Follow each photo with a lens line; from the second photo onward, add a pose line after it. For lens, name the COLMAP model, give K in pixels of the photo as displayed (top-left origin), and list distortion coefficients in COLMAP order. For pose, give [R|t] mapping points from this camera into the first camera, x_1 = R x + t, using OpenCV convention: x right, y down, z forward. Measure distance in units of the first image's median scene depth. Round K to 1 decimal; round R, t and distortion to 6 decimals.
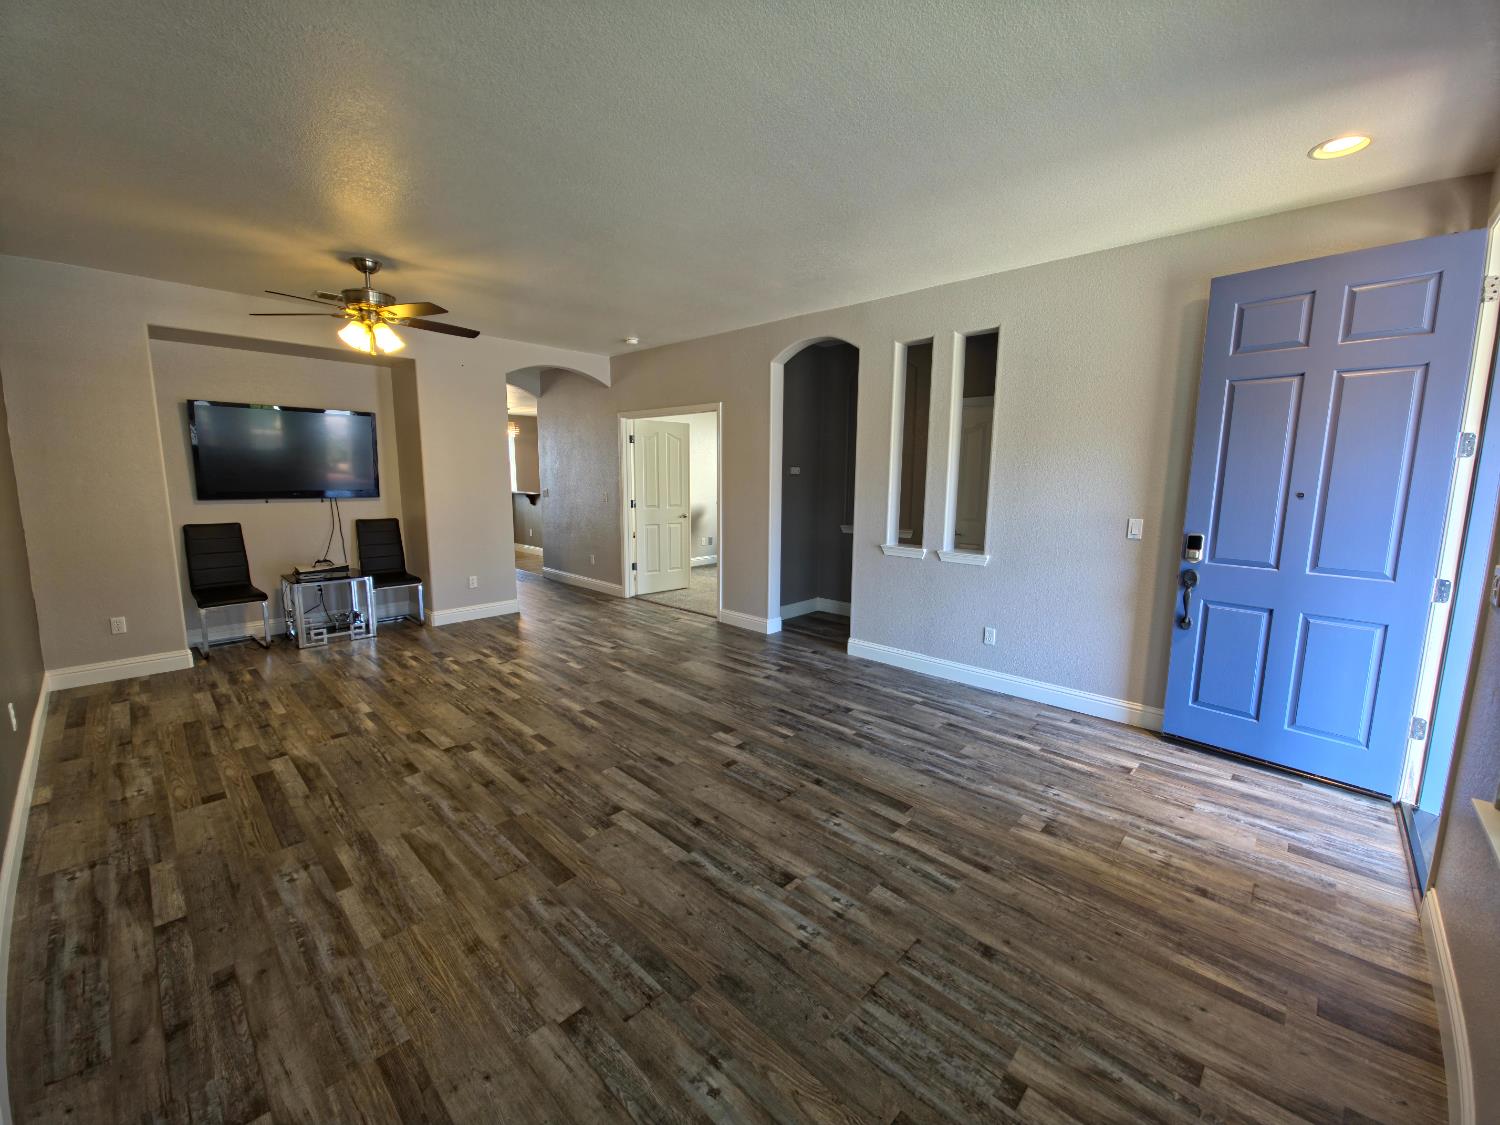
lens RADIAL K [[597.1, 0, 757.4], [0, 597.1, 554.5], [0, 0, 1]] dist [0.007153, -0.003827]
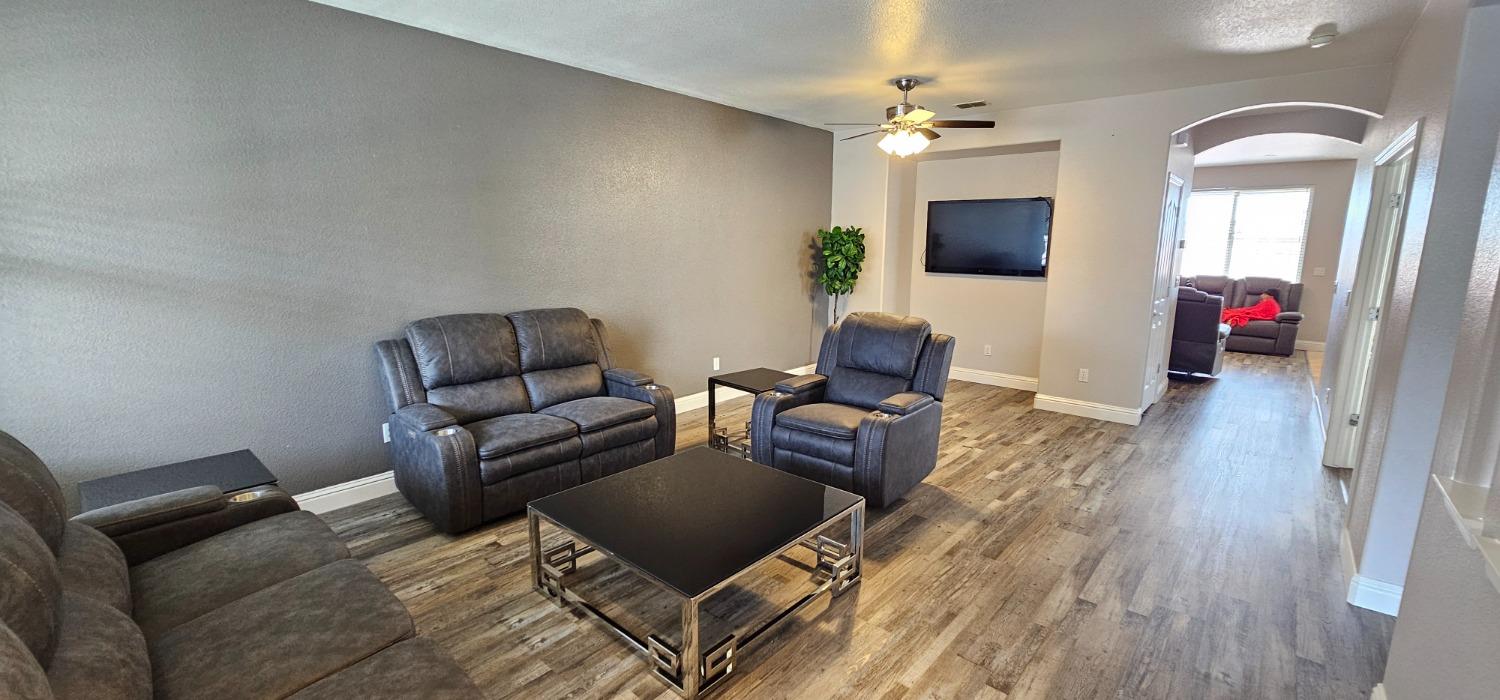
lens RADIAL K [[612.5, 0, 751.6], [0, 612.5, 348.3], [0, 0, 1]] dist [-0.005675, 0.001658]
pose [[0.038216, 0.165062, -0.985542, 0.681932], [-0.143621, 0.976930, 0.158051, -0.112234], [0.988895, 0.135505, 0.061040, 0.714721]]
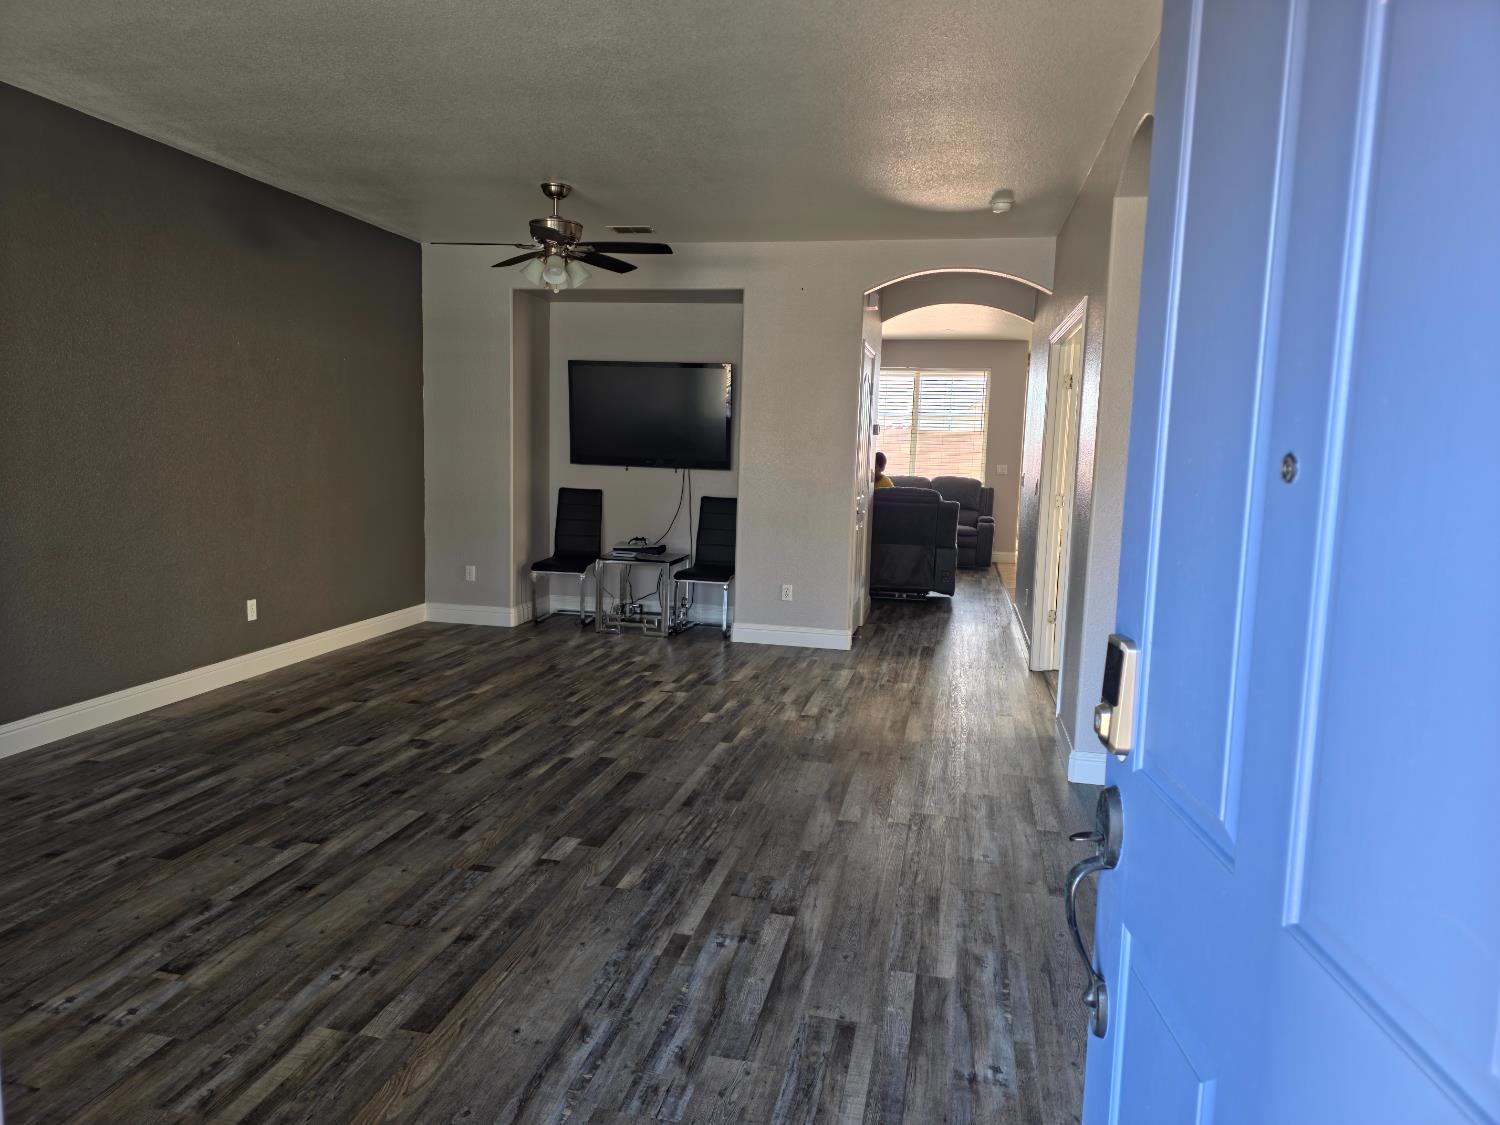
lens RADIAL K [[1003.1, 0, 735.6], [0, 1003.1, 562.4], [0, 0, 1]] dist [0.054255, -0.047969]
pose [[0.510325, 0.107026, -0.853296, 0.823275], [-0.140761, 0.989240, 0.039893, -0.045888], [0.848384, 0.099753, 0.519899, 0.533837]]
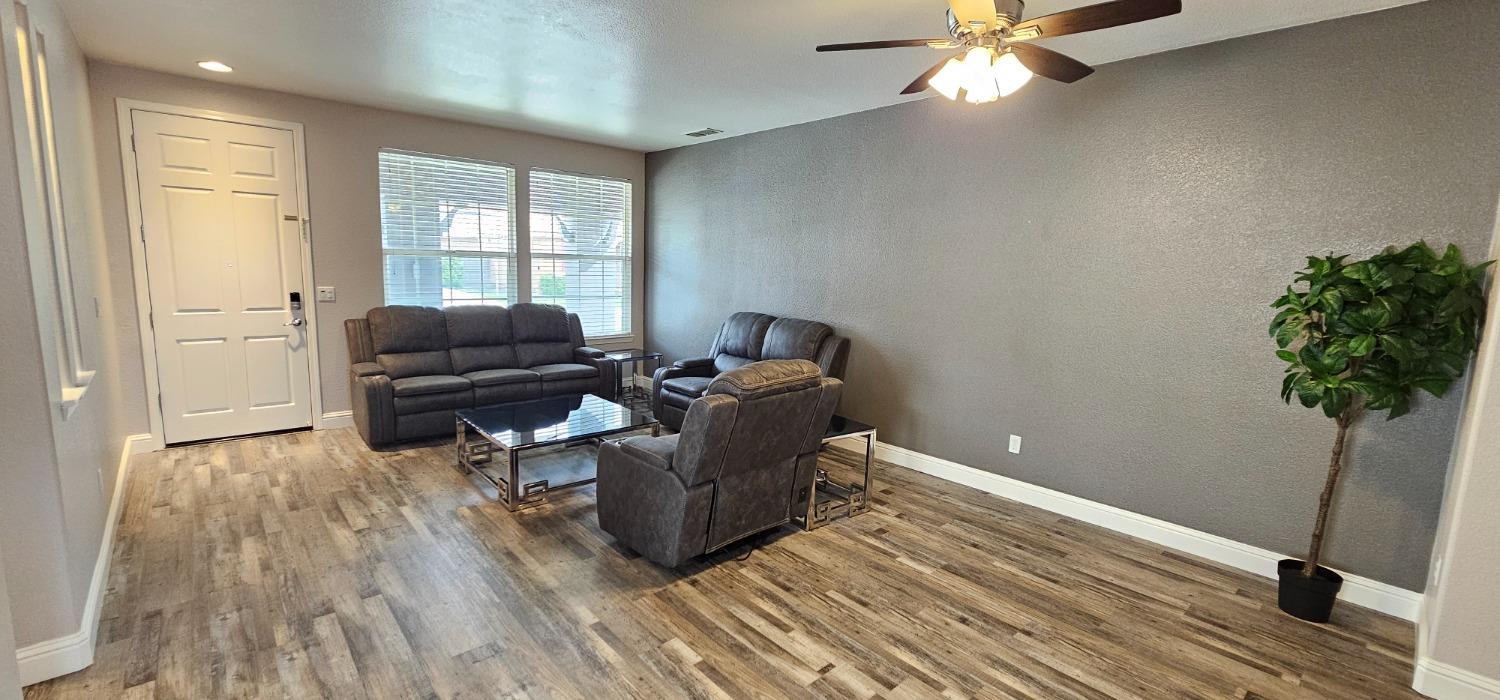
lens RADIAL K [[612.5, 0, 754.2], [0, 612.5, 354.7], [0, 0, 1]] dist [-0.005675, 0.001658]
pose [[-0.996305, -0.051605, 0.068652, -0.491358], [-0.030237, 0.958932, 0.282020, -0.269473], [-0.080386, 0.278902, -0.956949, 1.807163]]
